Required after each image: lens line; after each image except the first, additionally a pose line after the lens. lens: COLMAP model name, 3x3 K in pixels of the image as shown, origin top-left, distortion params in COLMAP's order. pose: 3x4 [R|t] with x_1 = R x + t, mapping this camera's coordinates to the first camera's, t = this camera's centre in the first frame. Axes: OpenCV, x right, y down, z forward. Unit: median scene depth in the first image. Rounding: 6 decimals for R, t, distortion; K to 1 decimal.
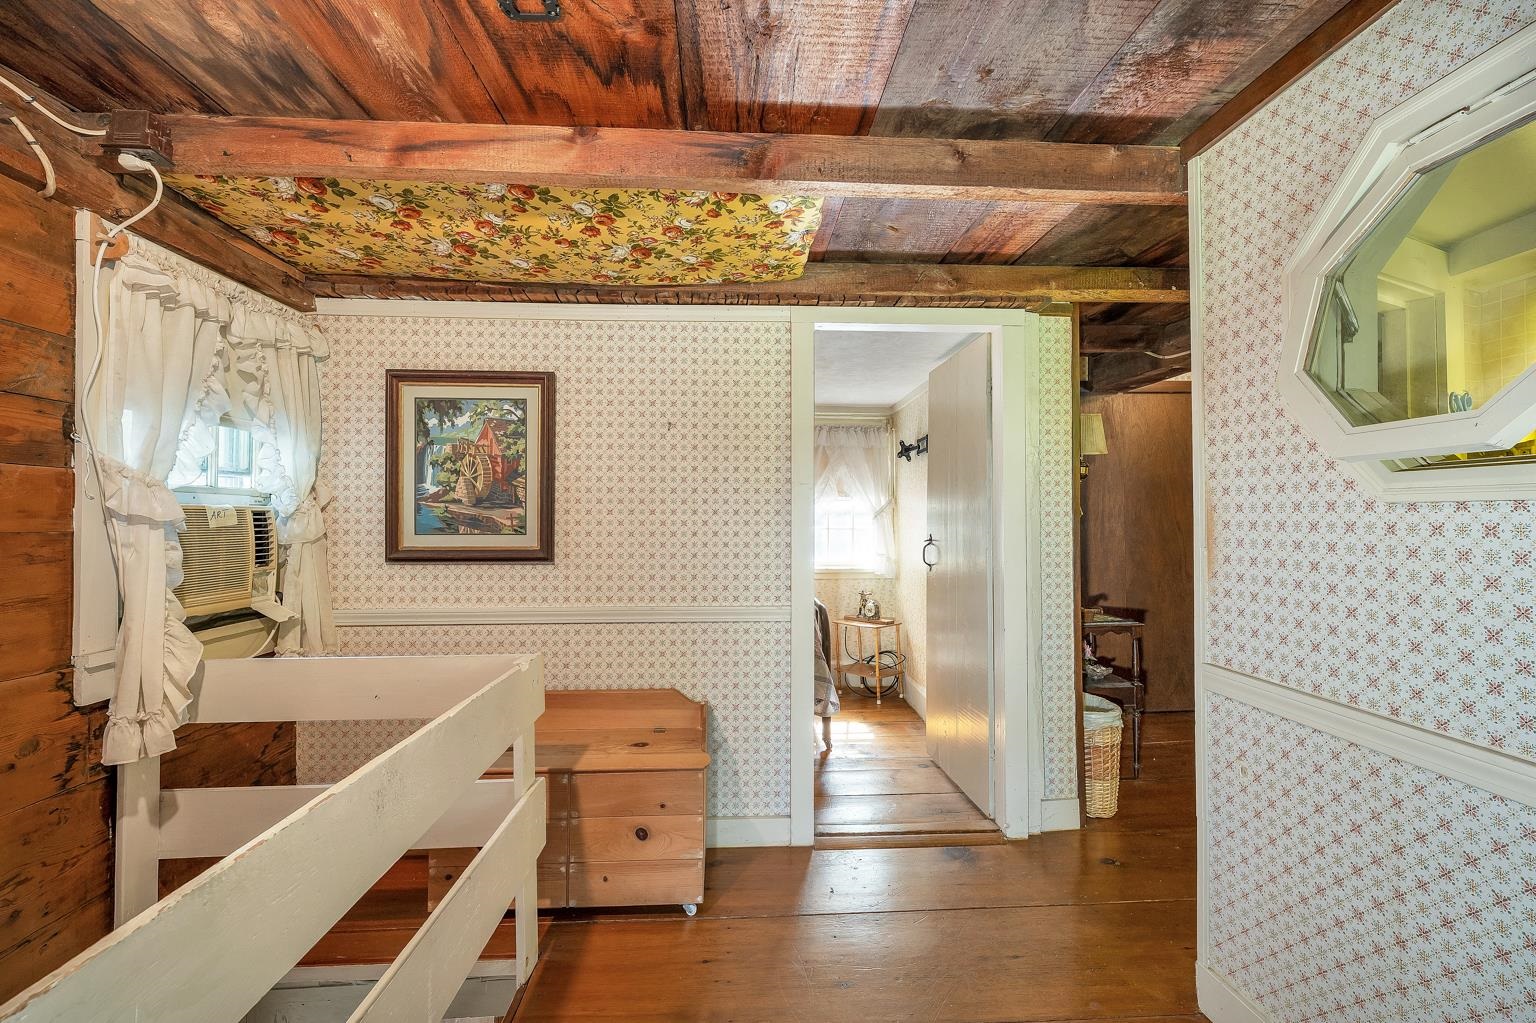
lens RADIAL K [[648.6, 0, 773.1], [0, 648.6, 511.2], [0, 0, 1]] dist [0.002822, -0.000681]
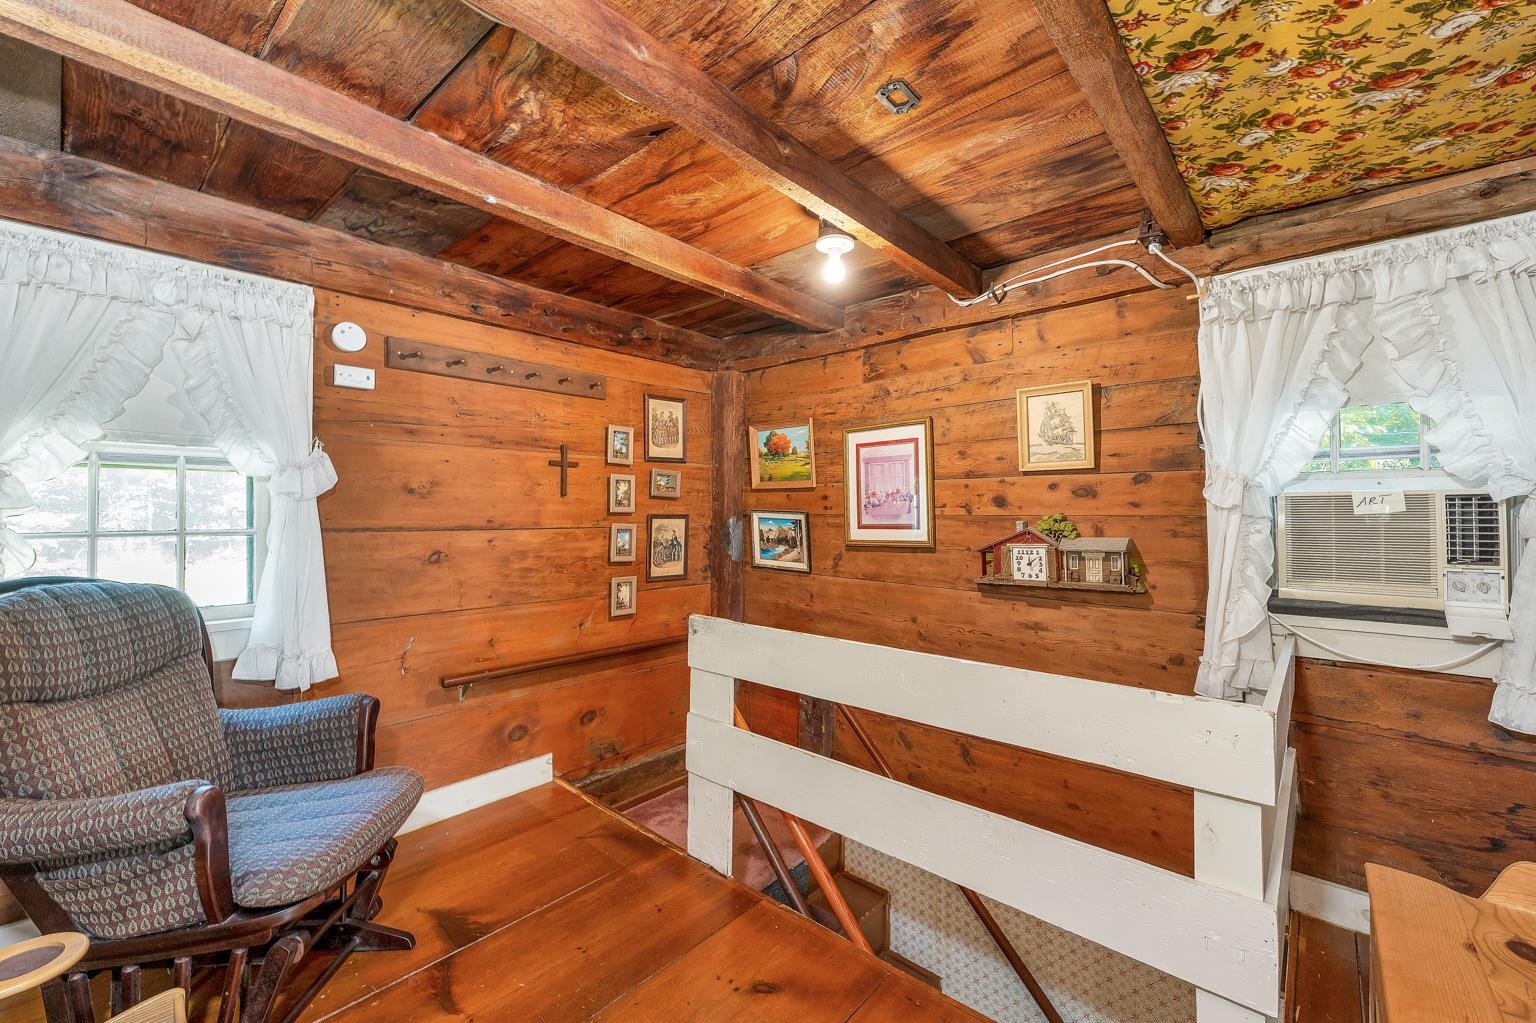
lens RADIAL K [[648.6, 0, 771.8], [0, 648.6, 510.5], [0, 0, 1]] dist [0.002822, -0.000681]
pose [[-0.712255, 0.000657, -0.701920, 0.411761], [0.014695, 0.999794, -0.013976, 0.019889], [0.701767, -0.020270, -0.712119, 1.029196]]
